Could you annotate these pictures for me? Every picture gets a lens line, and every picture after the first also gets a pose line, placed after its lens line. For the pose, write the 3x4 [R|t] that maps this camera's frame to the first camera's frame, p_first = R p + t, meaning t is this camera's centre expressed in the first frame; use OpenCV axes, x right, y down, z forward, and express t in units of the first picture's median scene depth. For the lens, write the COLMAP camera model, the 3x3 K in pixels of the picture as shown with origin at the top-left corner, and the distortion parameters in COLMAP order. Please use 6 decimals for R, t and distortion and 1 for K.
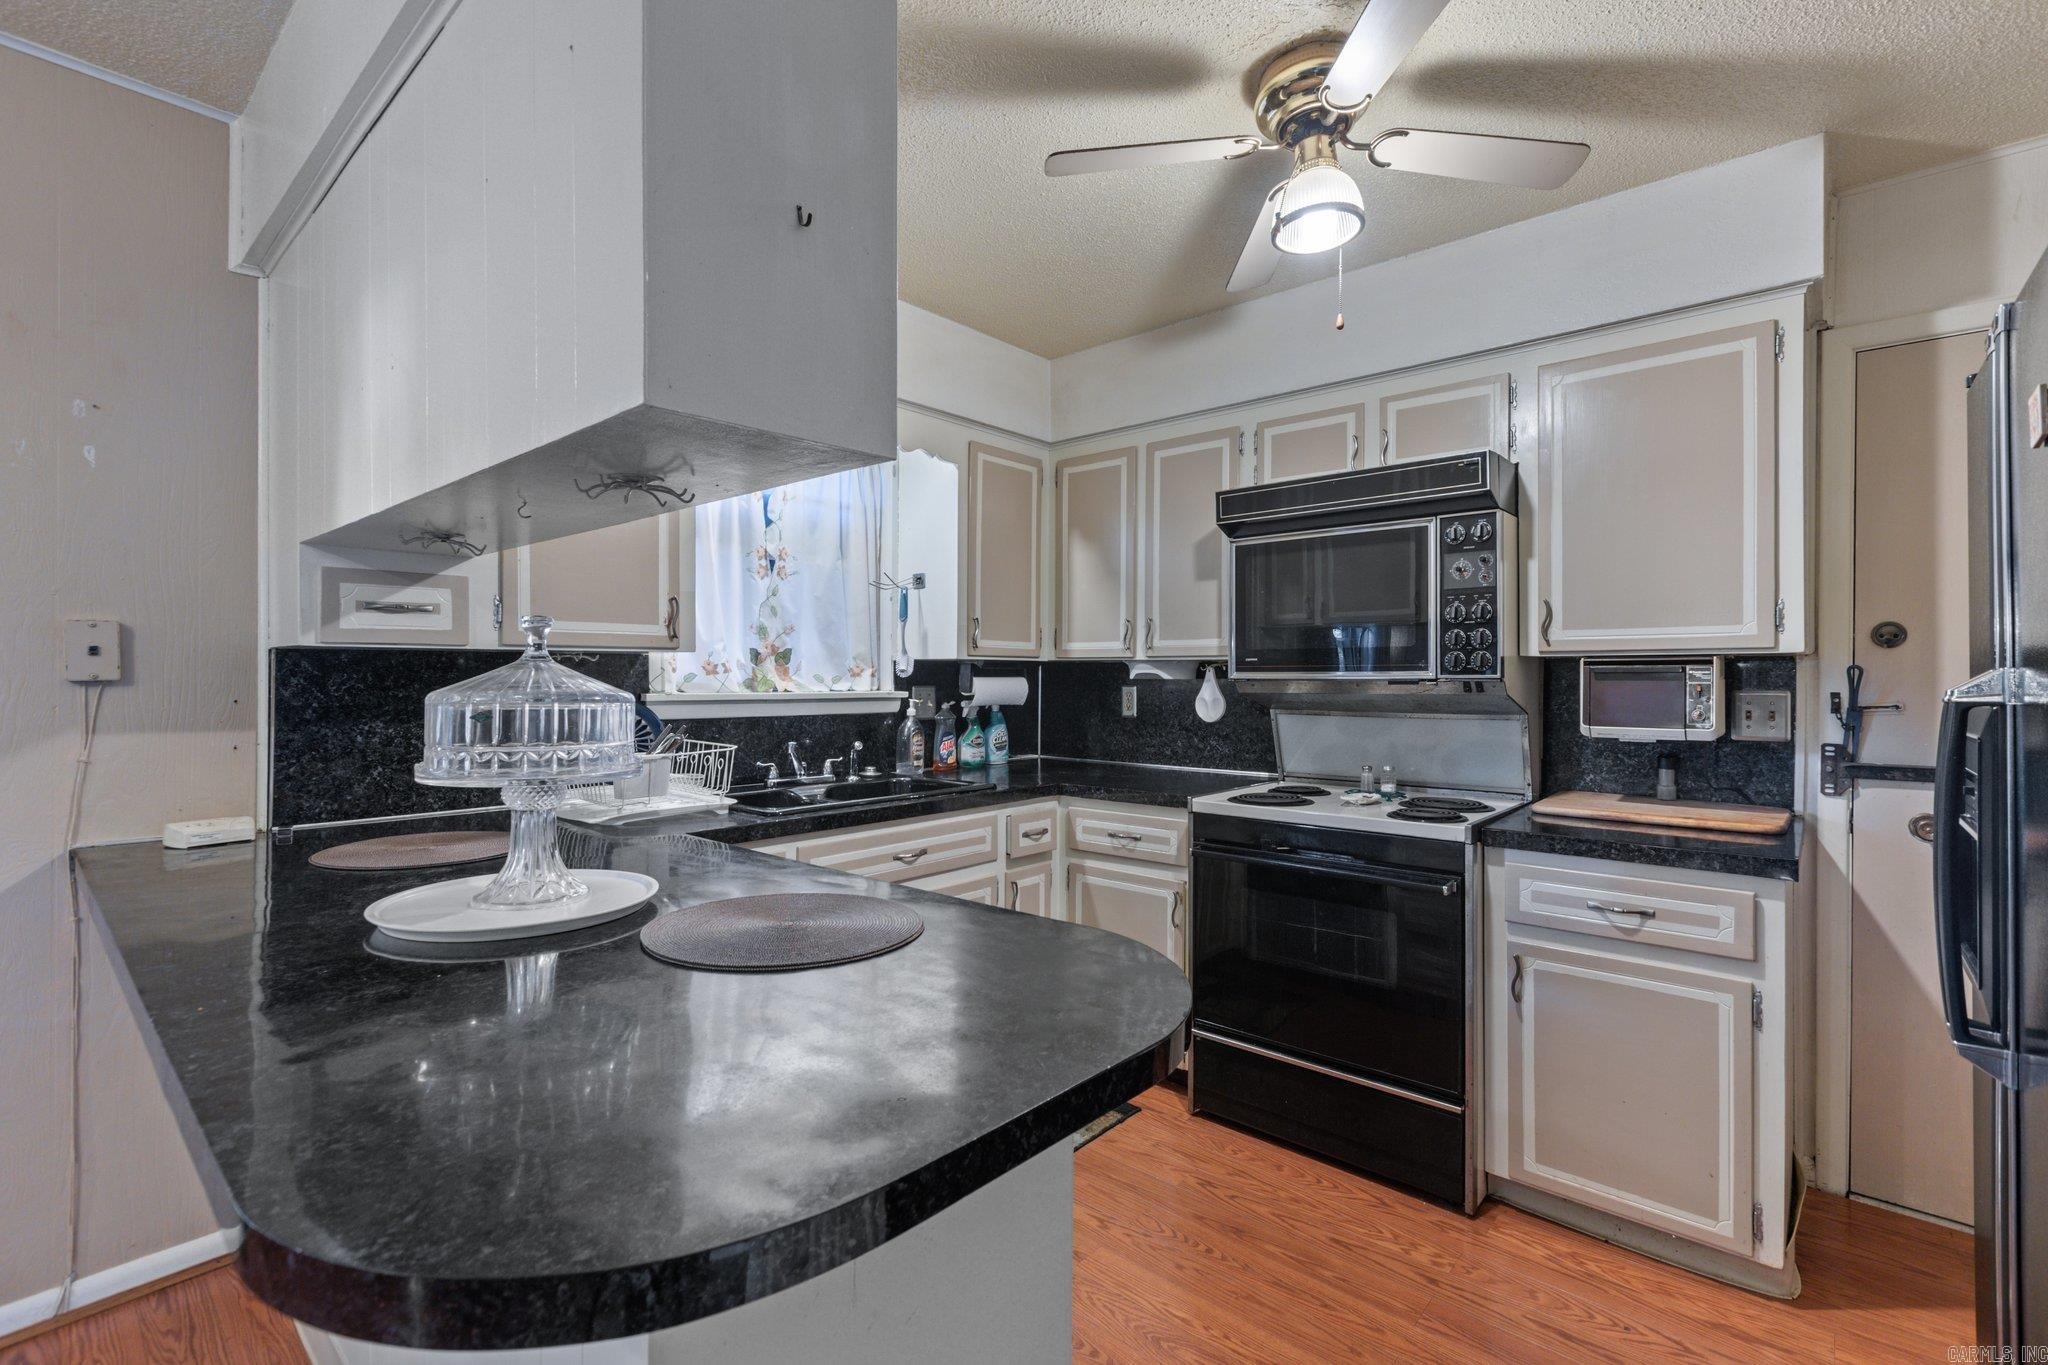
lens RADIAL K [[915.3, 0, 1018.2], [0, 915.3, 678.7], [0, 0, 1]] dist [0.003671, -0.000919]
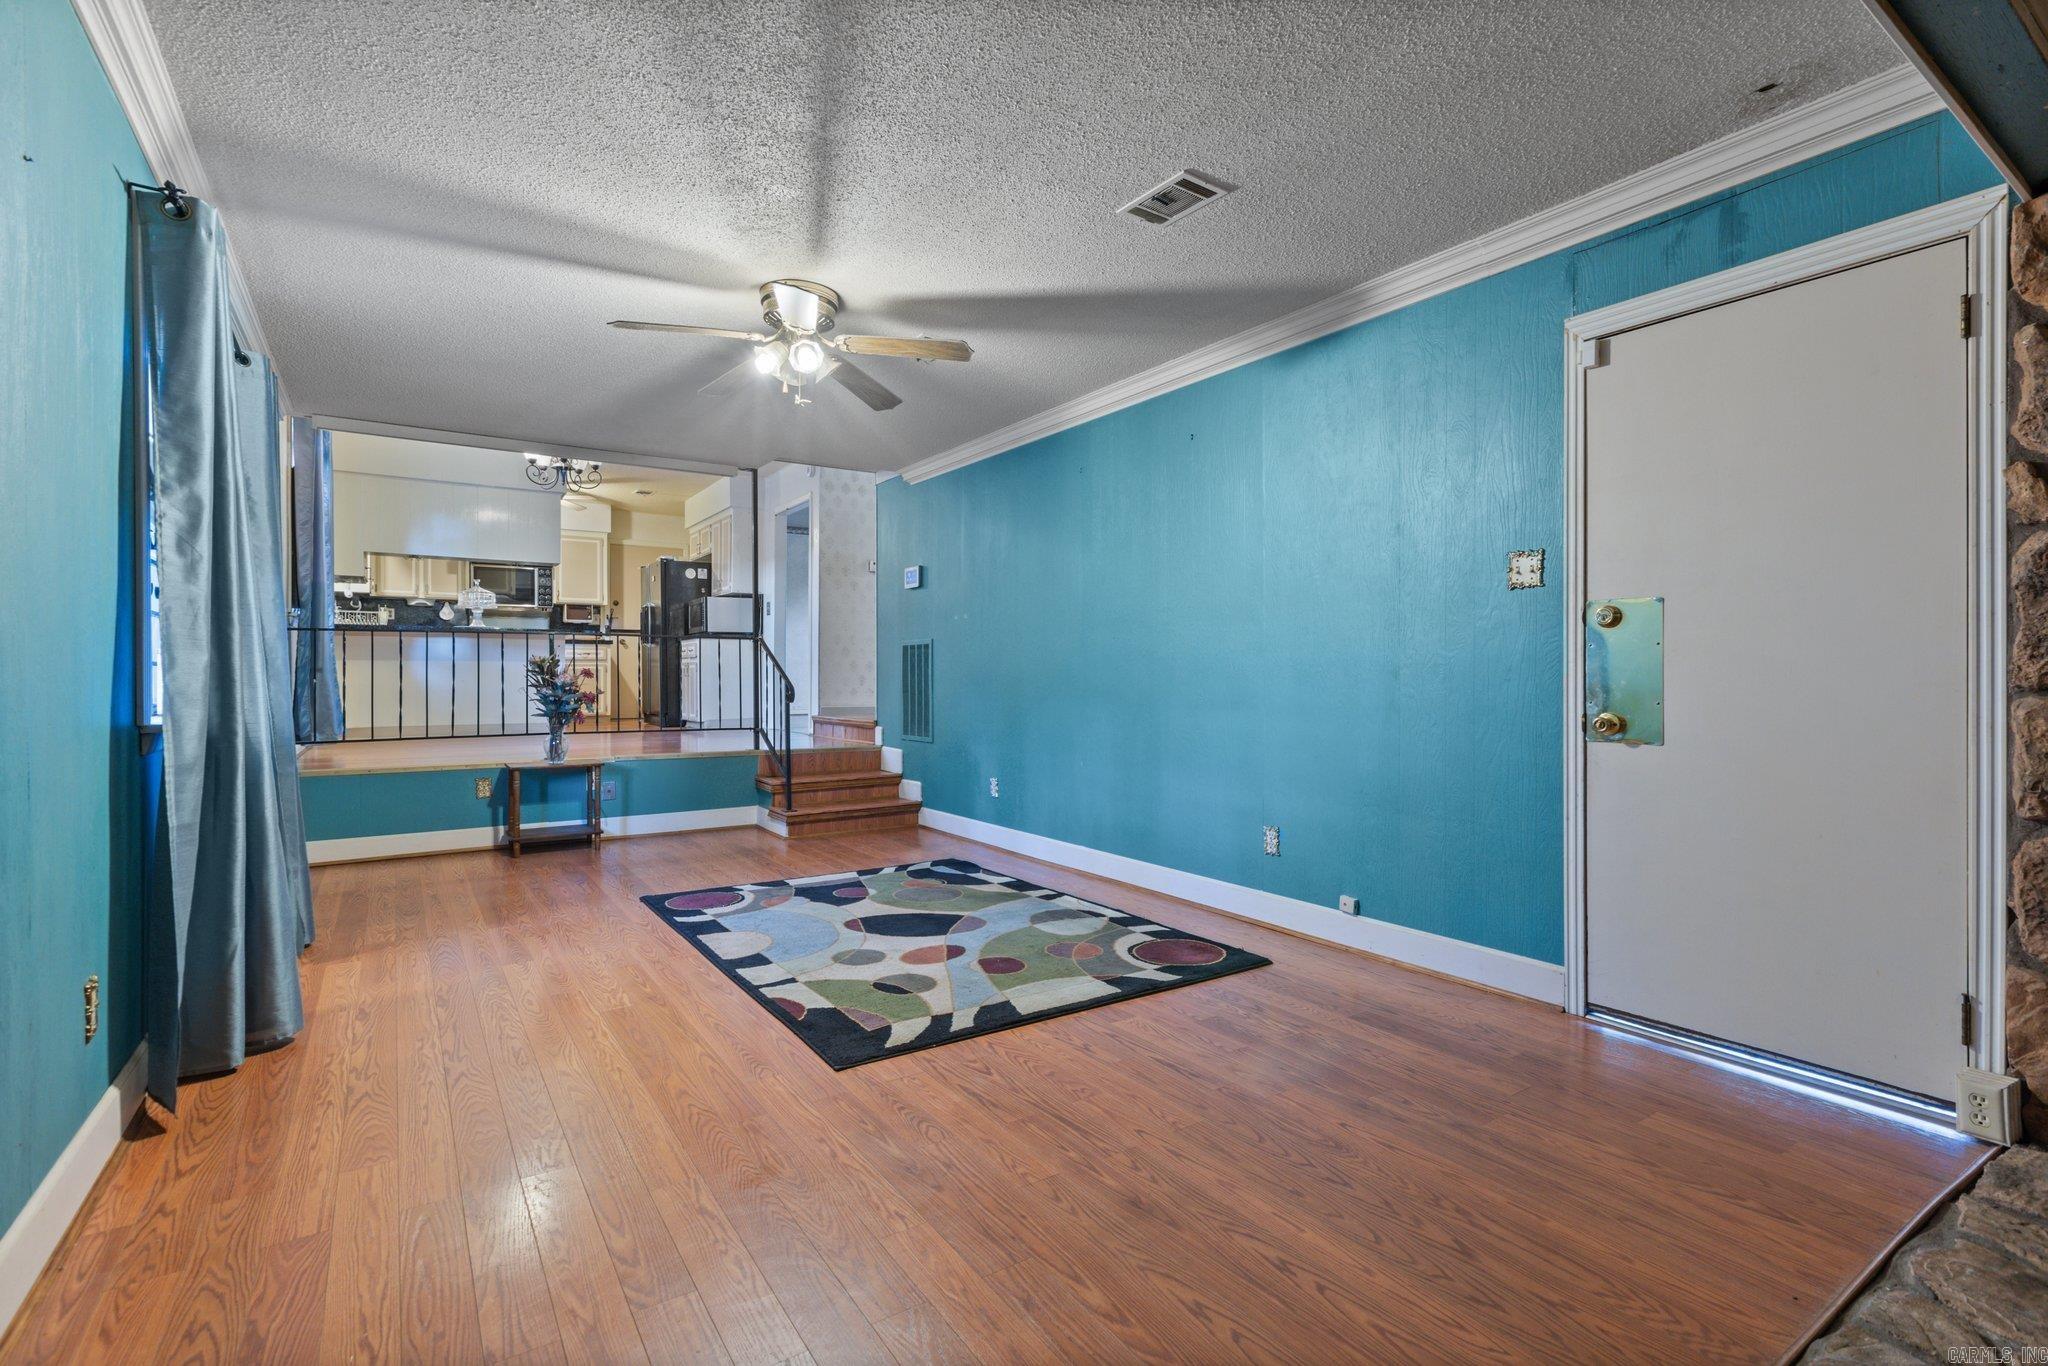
lens RADIAL K [[945.9, 0, 1024.0], [0, 945.9, 683.0], [0, 0, 1]] dist [0.000094, -0.000162]
pose [[0.250532, -0.011562, 0.968039, -3.219742], [0.004186, 0.999932, 0.010860, 0.314546], [-0.968099, 0.001332, 0.250563, -2.251769]]
